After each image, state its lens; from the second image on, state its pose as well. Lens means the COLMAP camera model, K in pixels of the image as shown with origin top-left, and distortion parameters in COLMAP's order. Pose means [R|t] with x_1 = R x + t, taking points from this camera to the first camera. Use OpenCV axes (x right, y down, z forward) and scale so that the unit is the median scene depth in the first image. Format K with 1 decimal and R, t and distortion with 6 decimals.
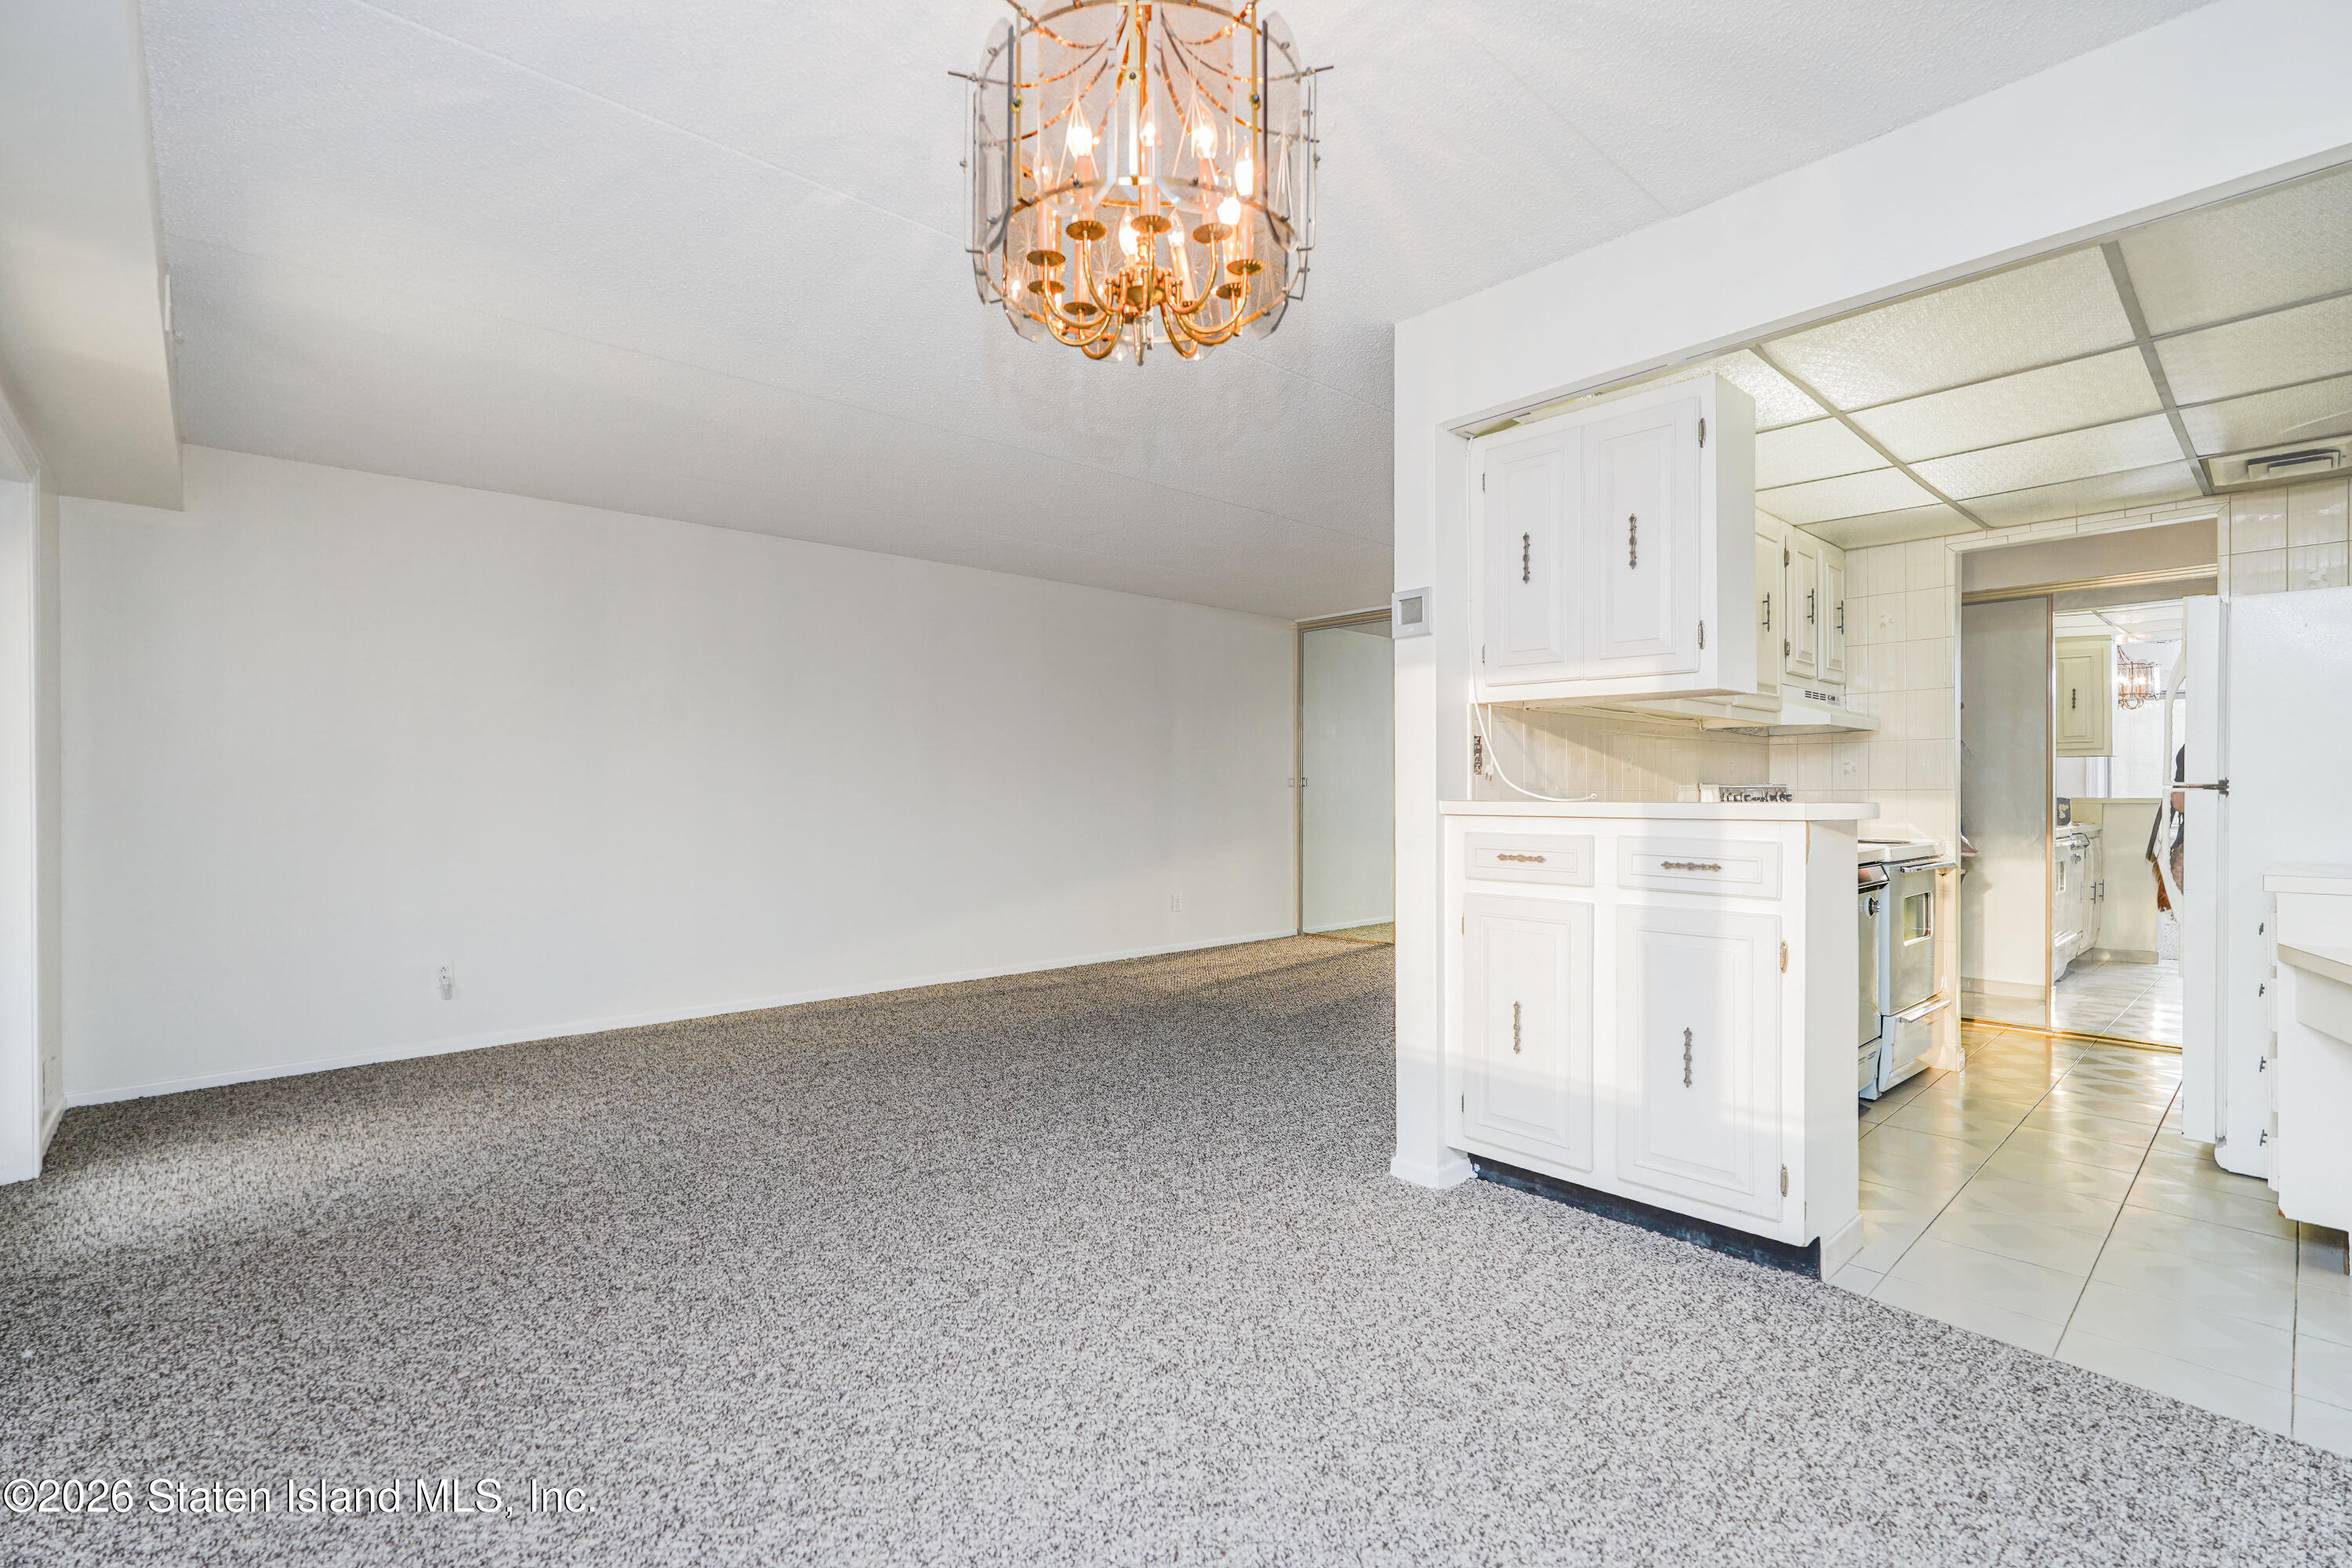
lens RADIAL K [[1055.2, 0, 1171.1], [0, 1055.2, 791.2], [0, 0, 1]] dist [-0.013604, 0.007954]
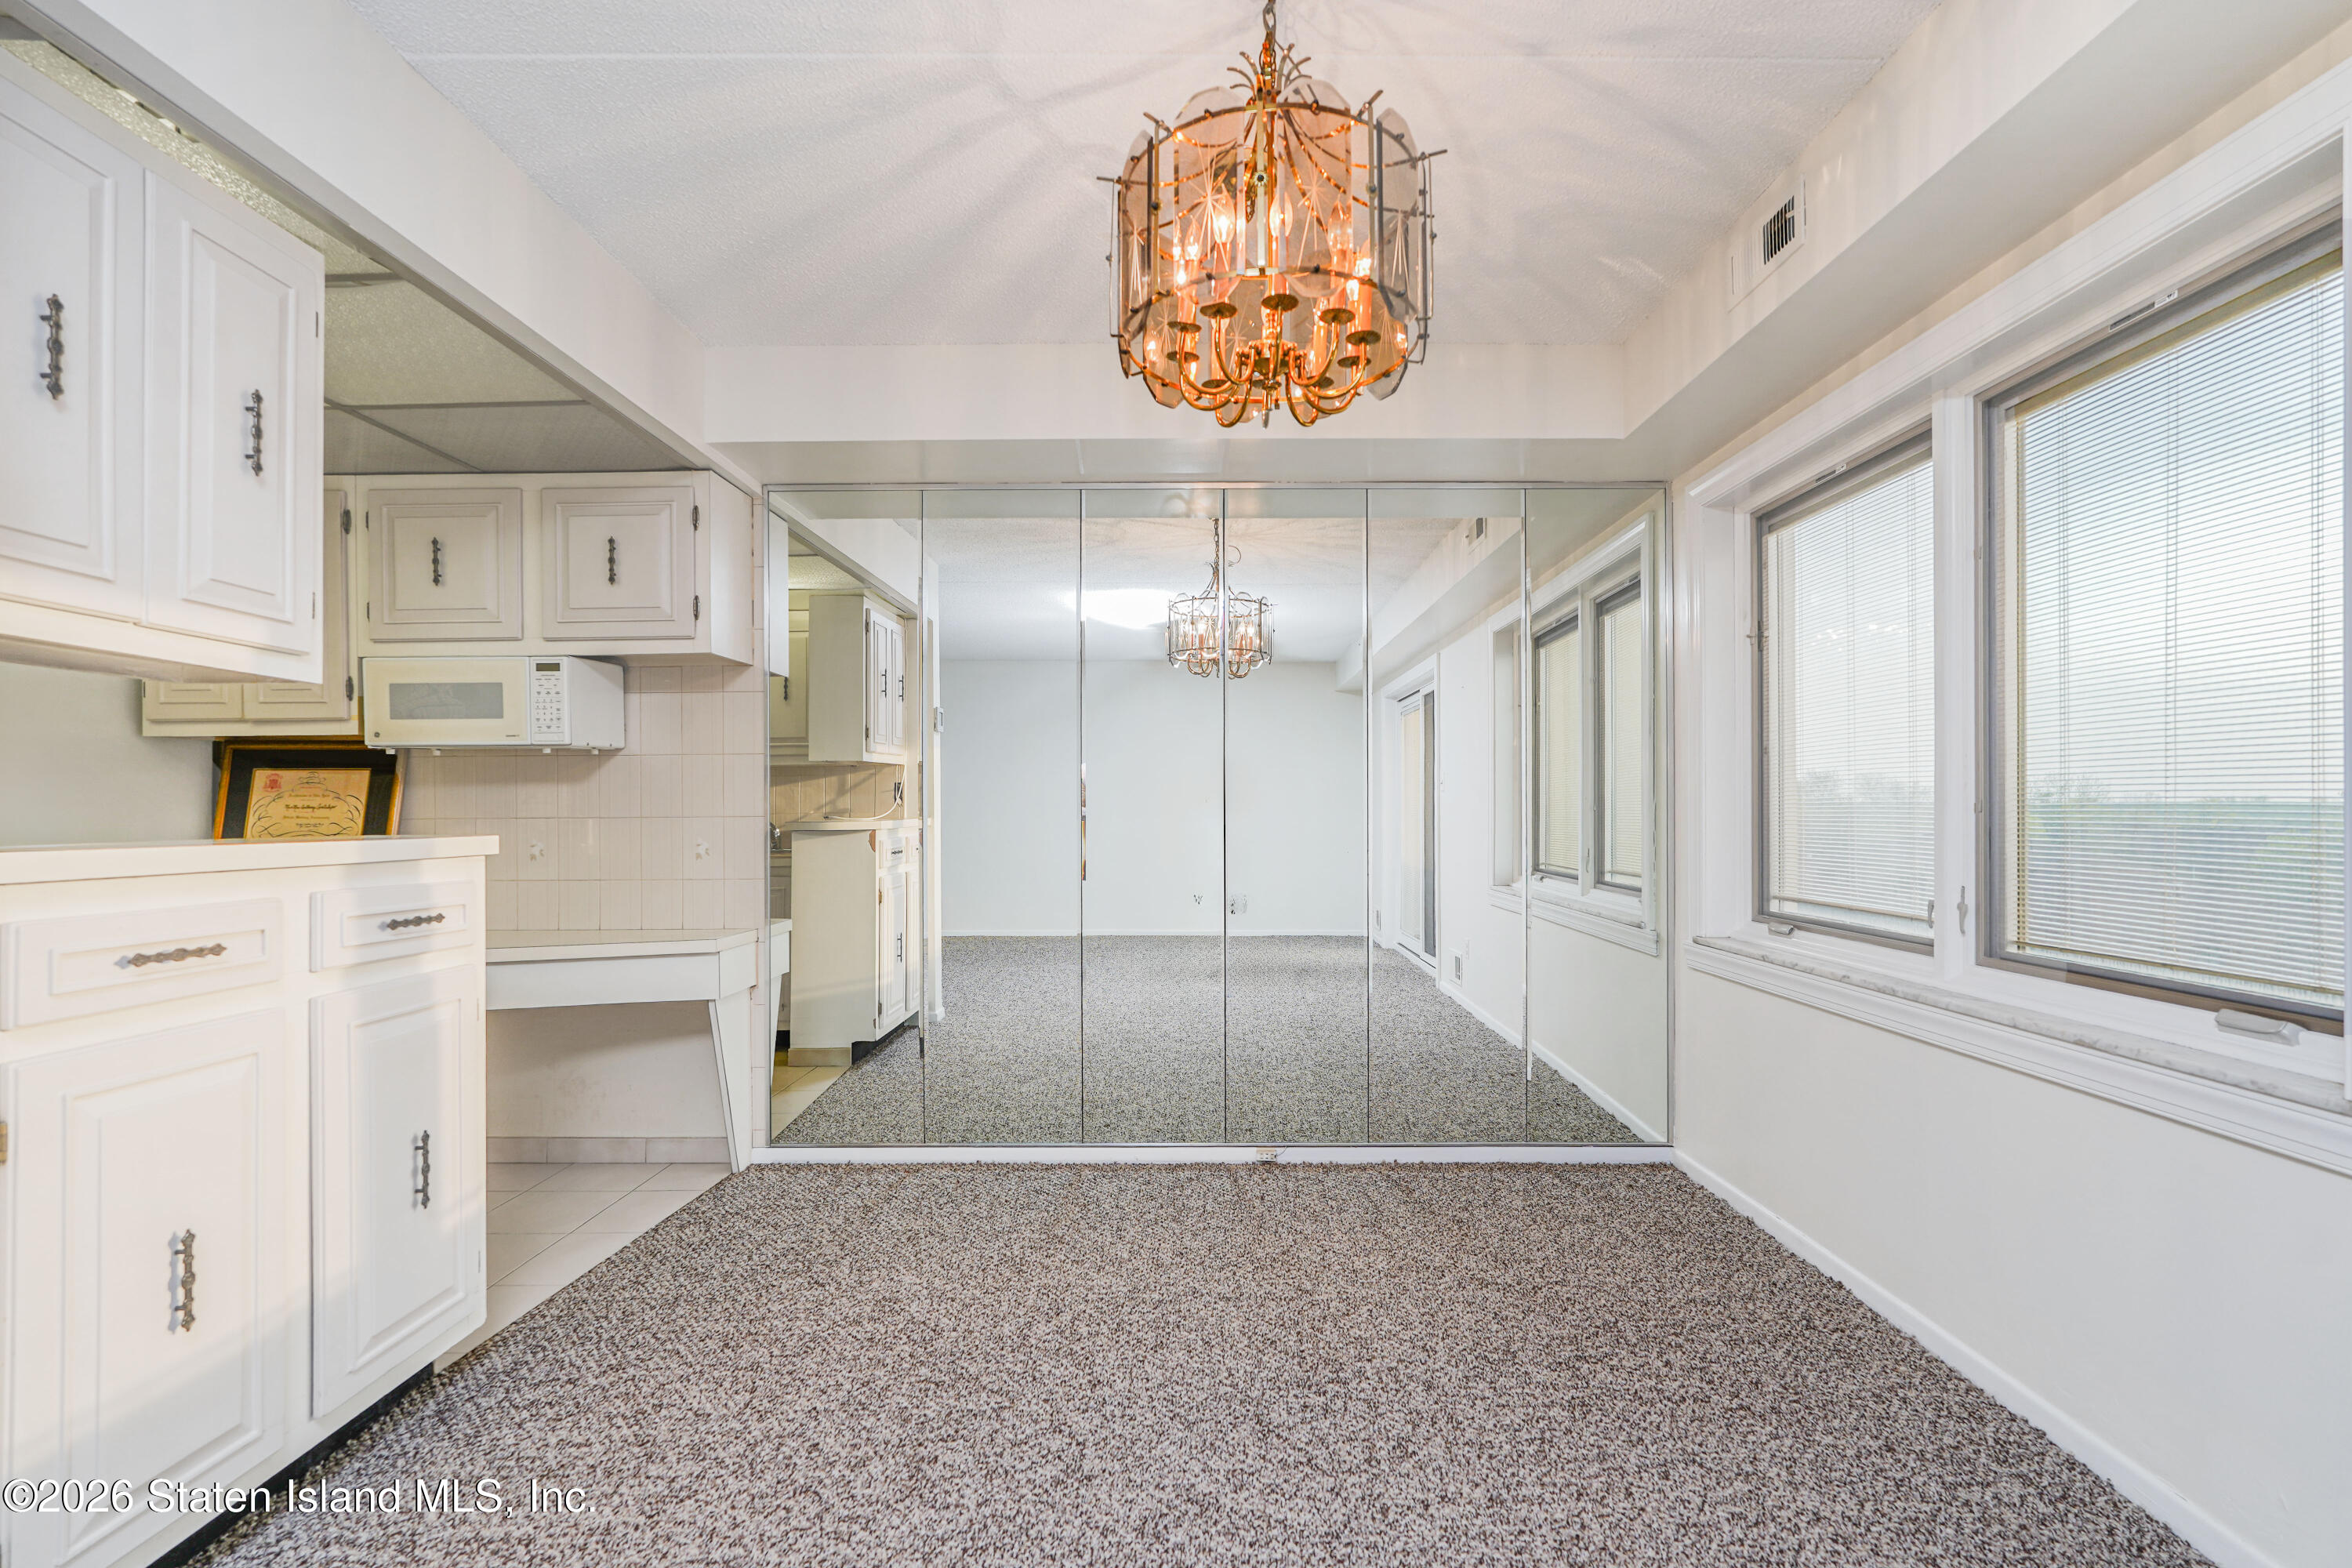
lens RADIAL K [[1054.4, 0, 1204.3], [0, 1054.4, 809.0], [0, 0, 1]] dist [-0.009676, 0.000246]
pose [[-0.750299, 0.010576, 0.661014, -0.401381], [0.010124, 0.999939, -0.004507, -0.001072], [-0.661021, 0.003310, -0.750360, 1.082775]]
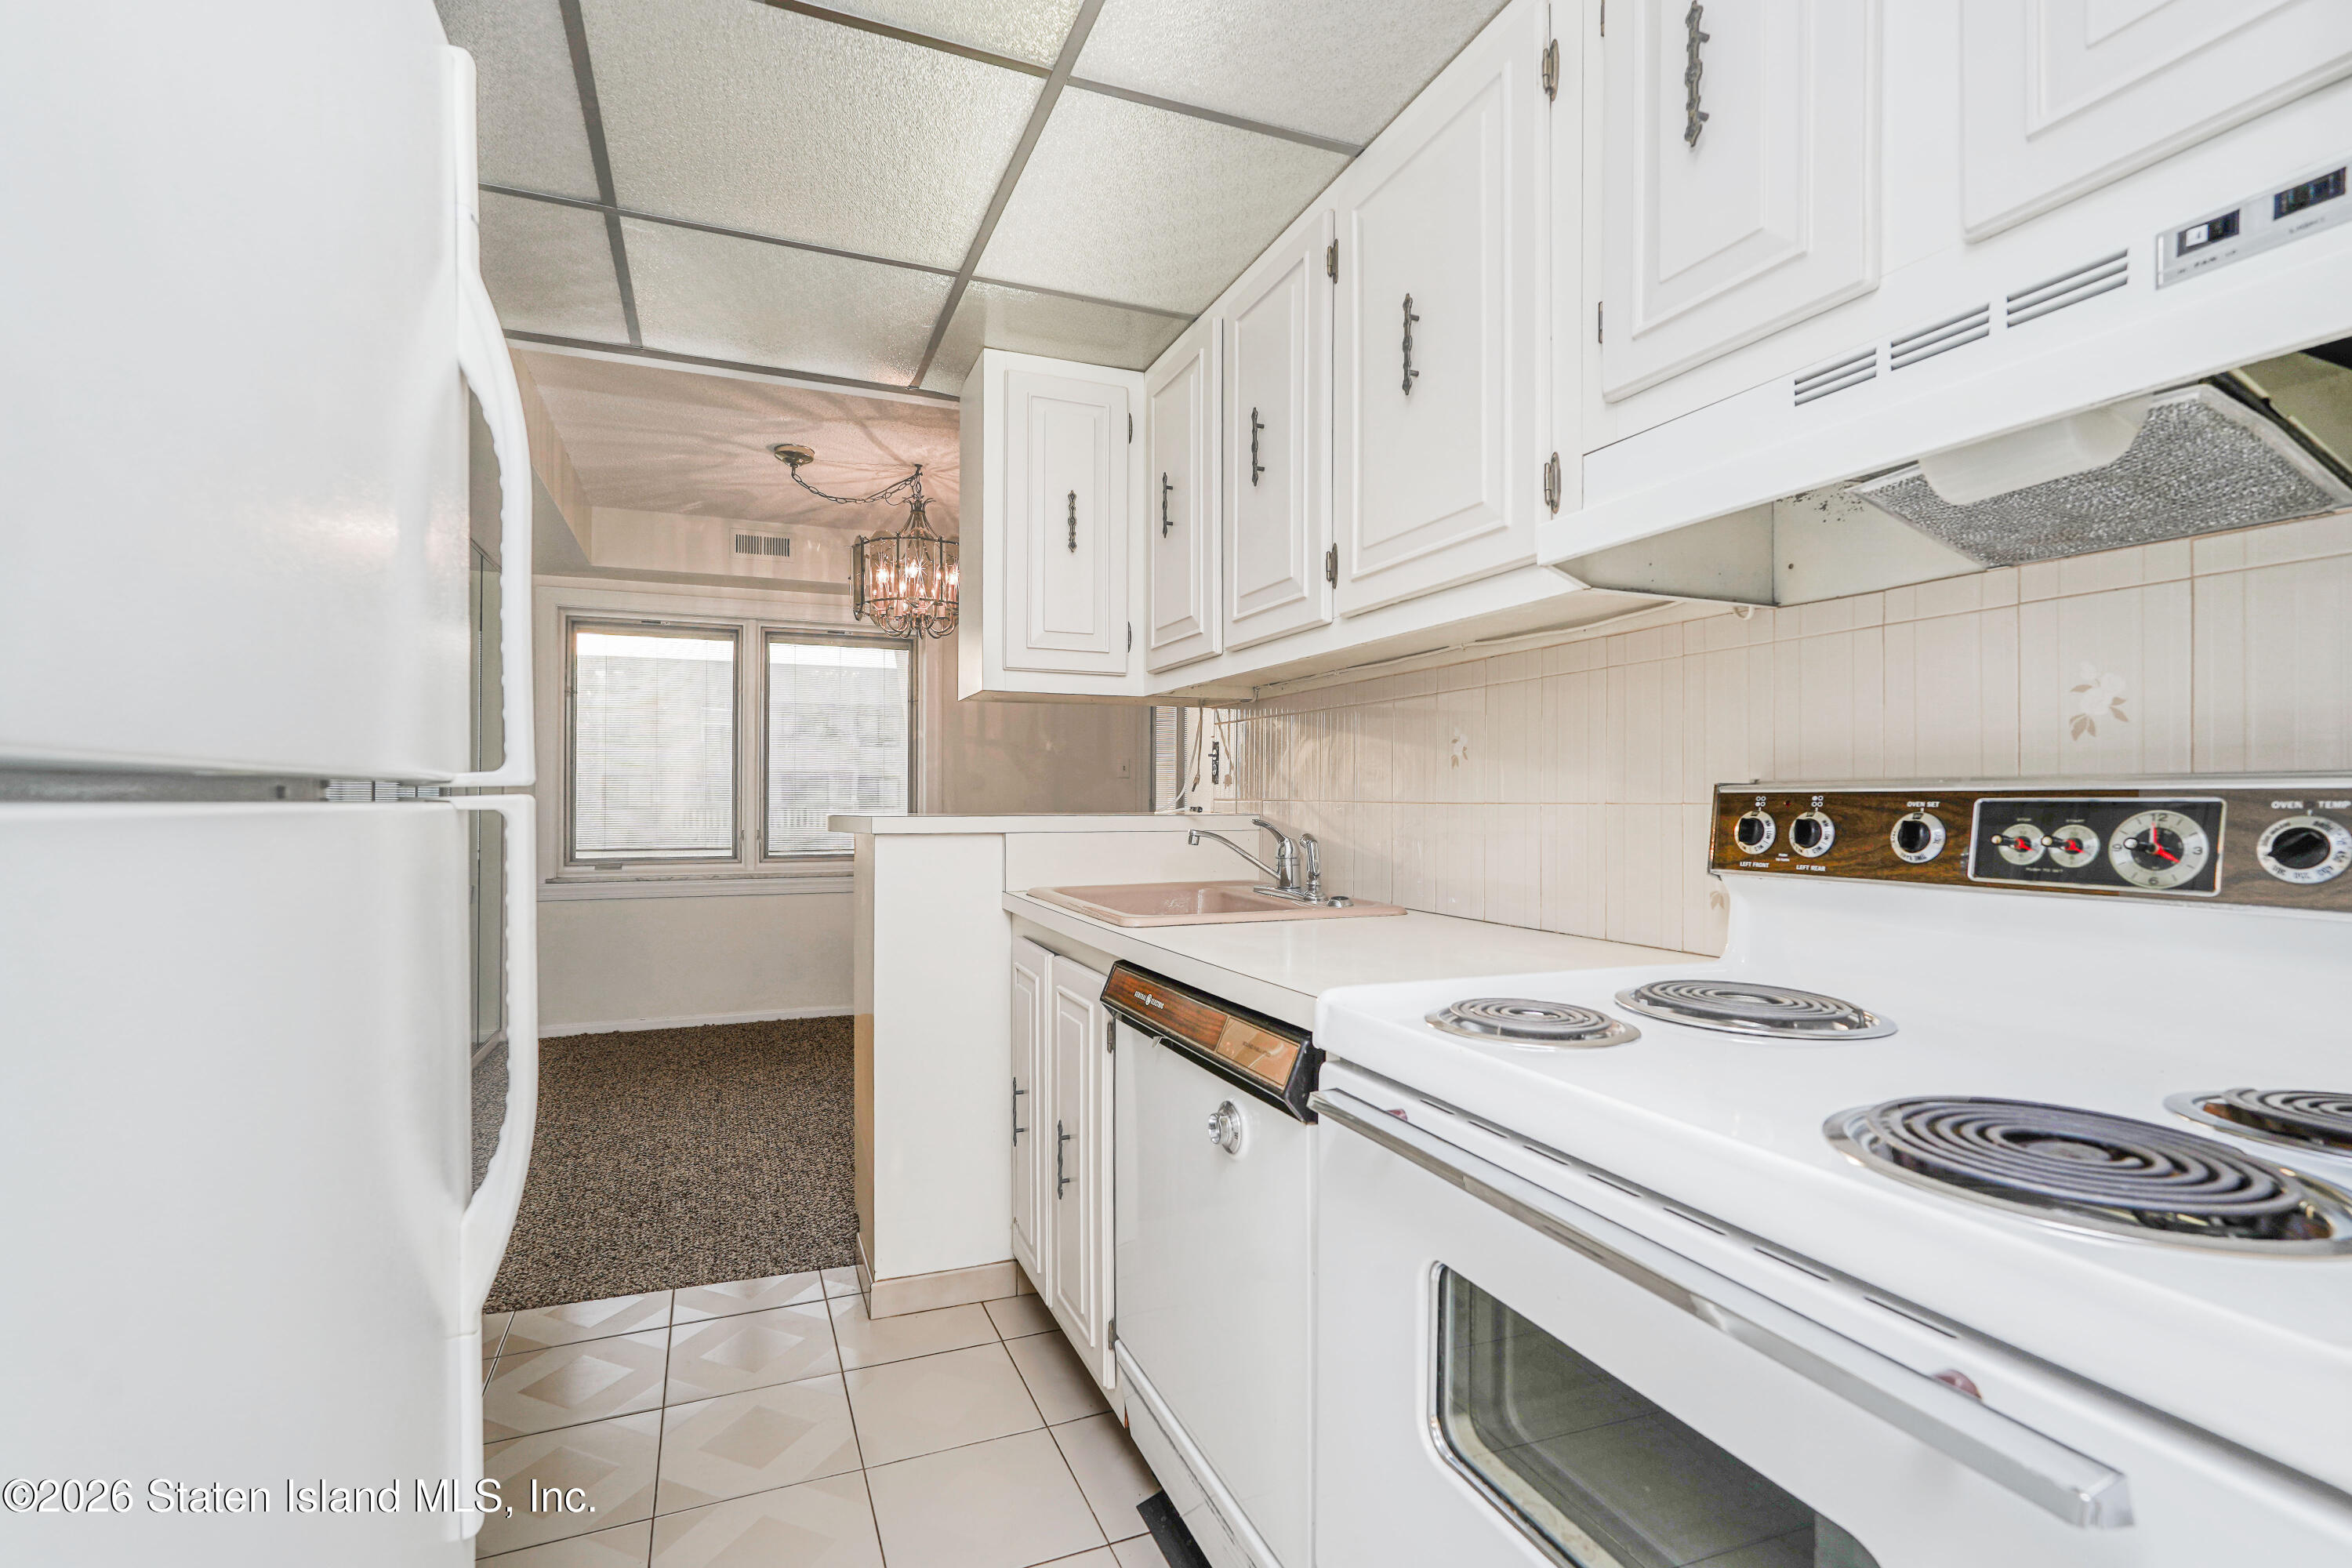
lens RADIAL K [[1037.1, 0, 1140.9], [0, 1037.1, 793.2], [0, 0, 1]] dist [-0.040518, 0.000048]
pose [[-0.338943, 0.002966, -0.940802, 1.316556], [0.000794, 0.999996, 0.002866, -0.012037], [0.940806, 0.000225, -0.338944, 1.416056]]
